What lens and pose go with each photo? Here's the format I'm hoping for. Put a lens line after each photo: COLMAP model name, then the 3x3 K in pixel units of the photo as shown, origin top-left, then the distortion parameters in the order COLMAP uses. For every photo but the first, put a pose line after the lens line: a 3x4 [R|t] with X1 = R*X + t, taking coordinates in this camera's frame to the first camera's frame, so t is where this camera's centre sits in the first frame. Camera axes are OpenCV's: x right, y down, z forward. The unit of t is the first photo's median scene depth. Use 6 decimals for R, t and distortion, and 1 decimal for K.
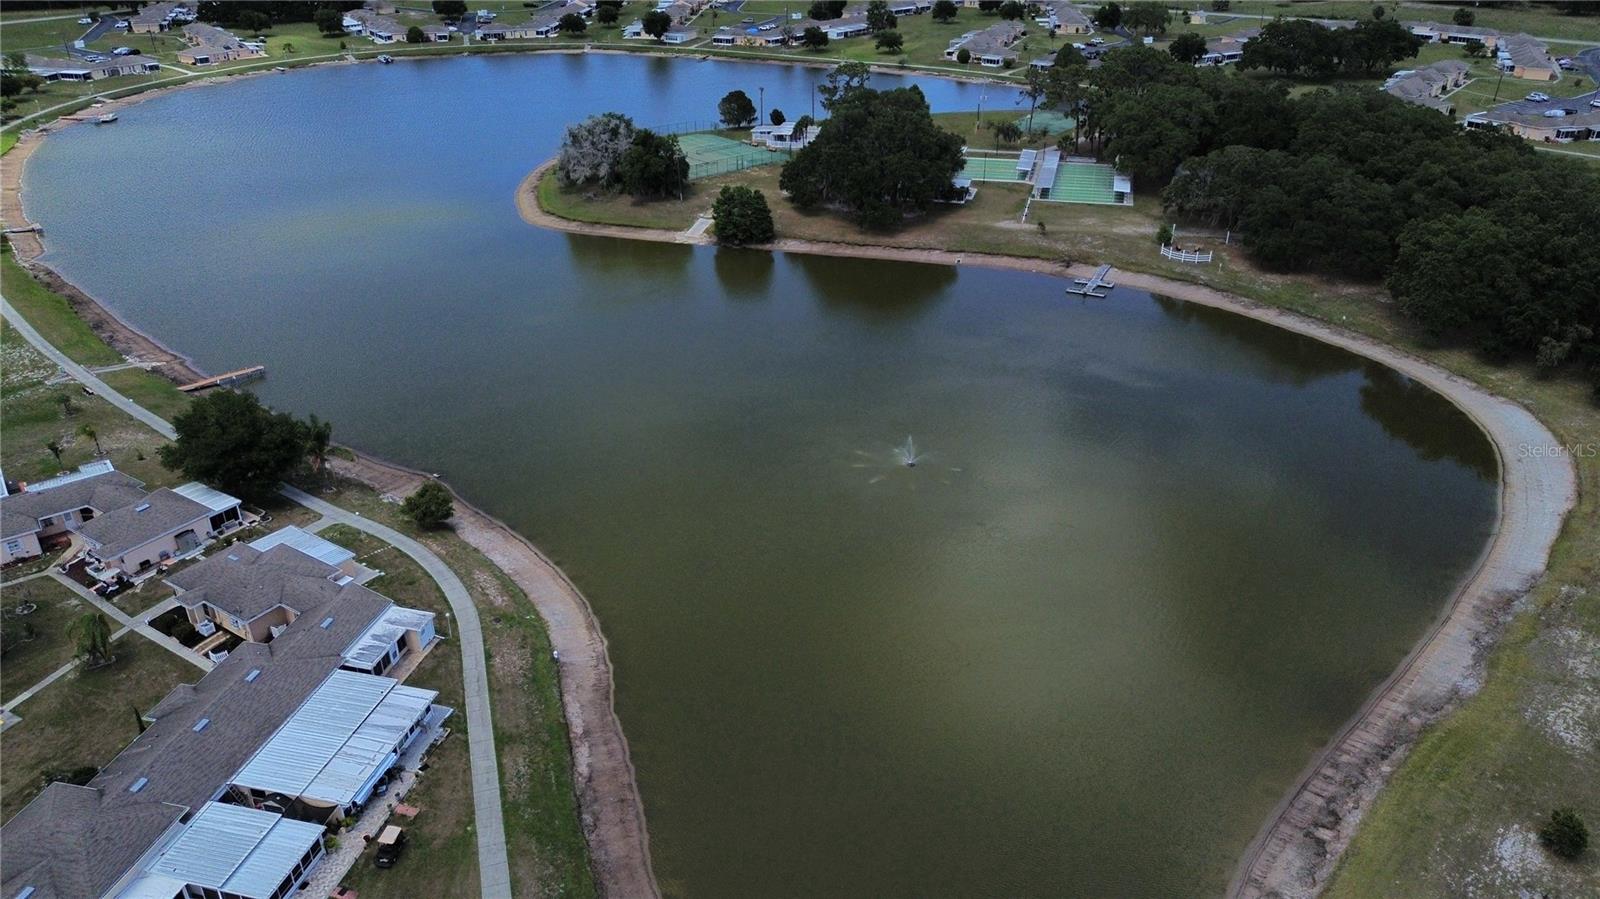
lens RADIAL K [[1118.3, 0, 800.0], [0, 1118.3, 449.5], [0, 0, 1]] dist [0.073504, -0.071178]
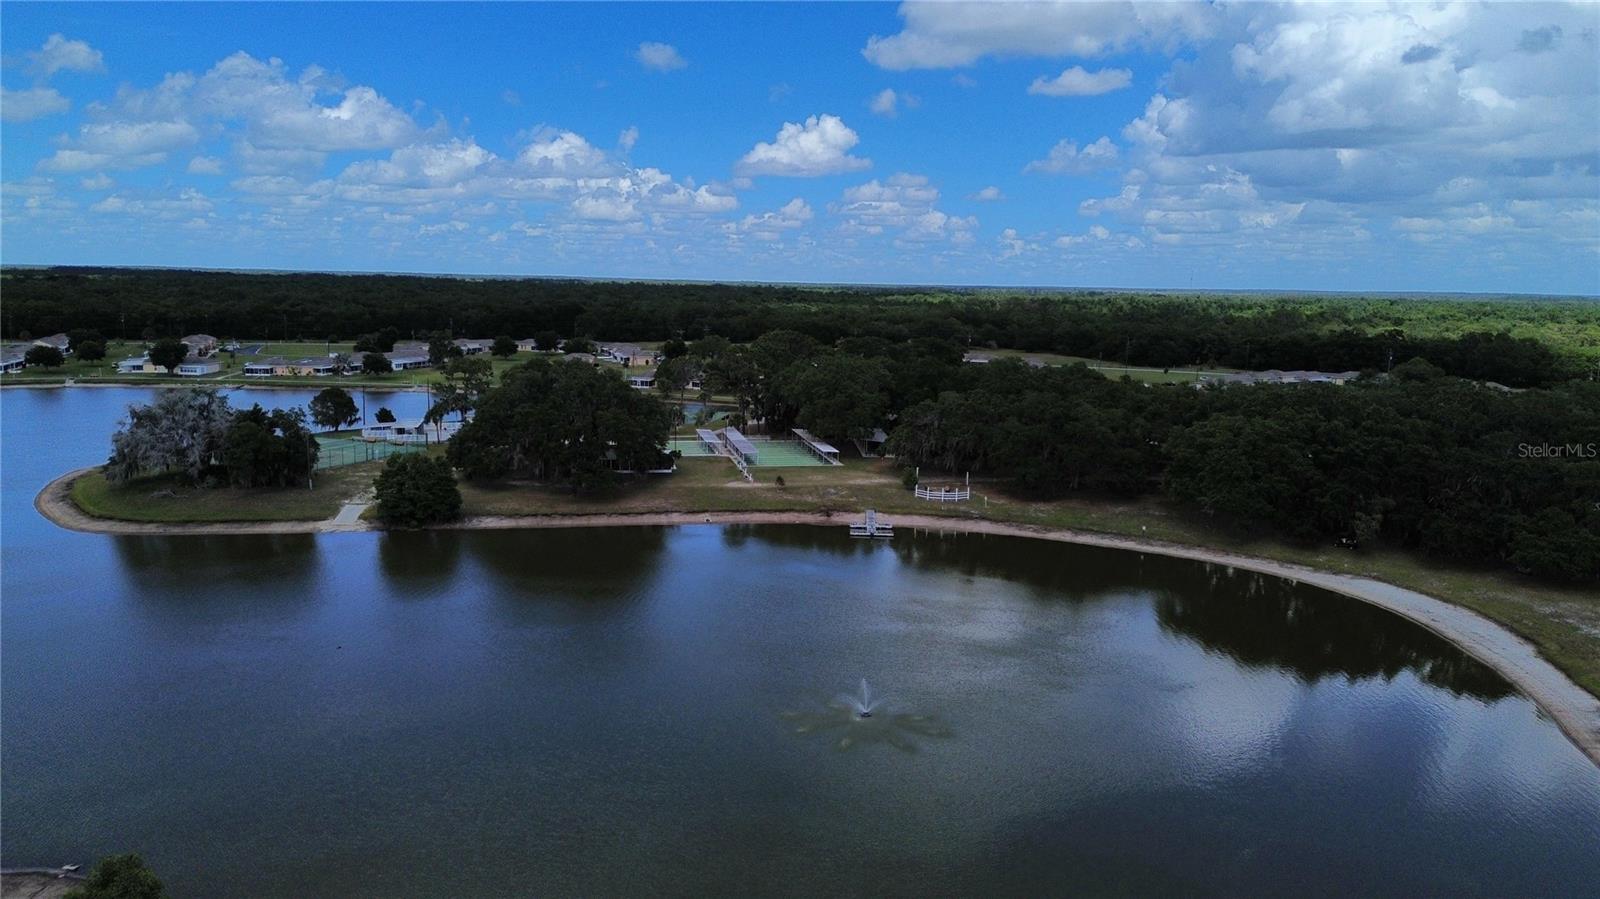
lens RADIAL K [[1129.4, 0, 812.3], [0, 1129.4, 470.4], [0, 0, 1]] dist [0.060411, -0.050908]
pose [[0.901858, -0.049299, 0.429210, -0.131787], [0.176073, 0.949160, -0.260946, 0.028145], [-0.394525, 0.310909, 0.864688, 0.196703]]
